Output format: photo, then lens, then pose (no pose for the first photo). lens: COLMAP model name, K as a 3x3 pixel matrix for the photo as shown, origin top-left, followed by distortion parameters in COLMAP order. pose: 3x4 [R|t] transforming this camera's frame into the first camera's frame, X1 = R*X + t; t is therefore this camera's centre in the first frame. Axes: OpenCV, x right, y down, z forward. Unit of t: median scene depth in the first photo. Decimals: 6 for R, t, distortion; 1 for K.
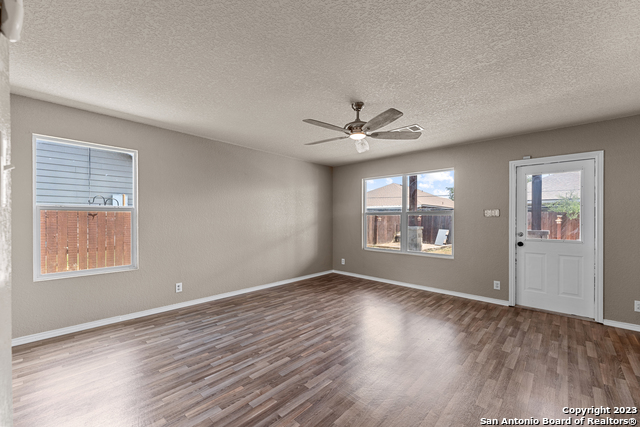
lens RADIAL K [[258.3, 0, 322.9], [0, 258.3, 220.0], [0, 0, 1]] dist [0.002906, -0.000853]
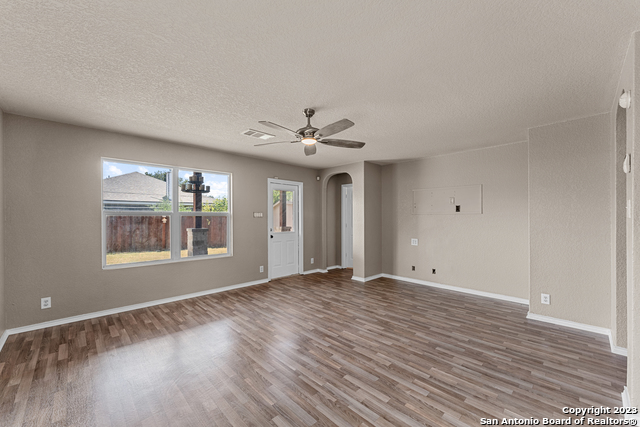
lens RADIAL K [[258.3, 0, 318.6], [0, 258.3, 213.2], [0, 0, 1]] dist [0.002906, -0.000853]
pose [[0.049832, 0.017063, 0.998612, -0.693153], [0.010555, 0.999789, -0.017610, -0.008488], [-0.998702, 0.011418, 0.049641, 0.696587]]
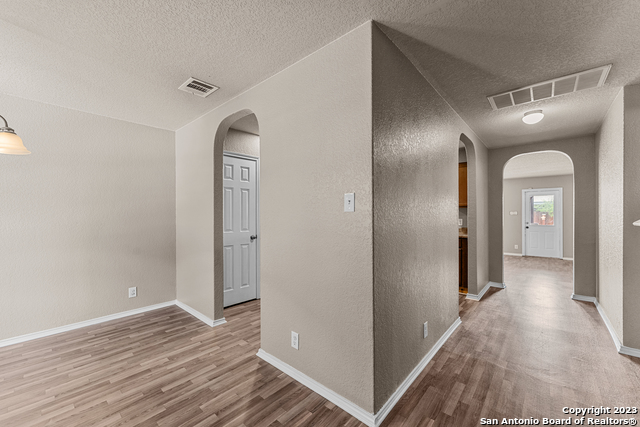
lens RADIAL K [[258.3, 0, 322.1], [0, 258.3, 214.1], [0, 0, 1]] dist [0.002906, -0.000853]
pose [[0.999425, 0.003230, 0.033752, -1.085951], [-0.002813, 0.999919, -0.012395, 0.013344], [-0.033789, 0.012293, 0.999353, -1.173175]]
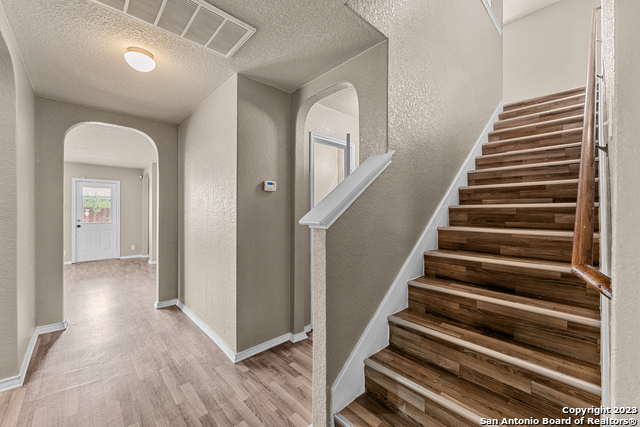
lens RADIAL K [[258.3, 0, 320.6], [0, 258.3, 211.8], [0, 0, 1]] dist [0.002906, -0.000853]
pose [[0.069203, 0.002450, 0.997600, -0.882907], [0.004355, 0.999987, -0.002758, 0.008832], [-0.997593, 0.004536, 0.069192, -0.759614]]
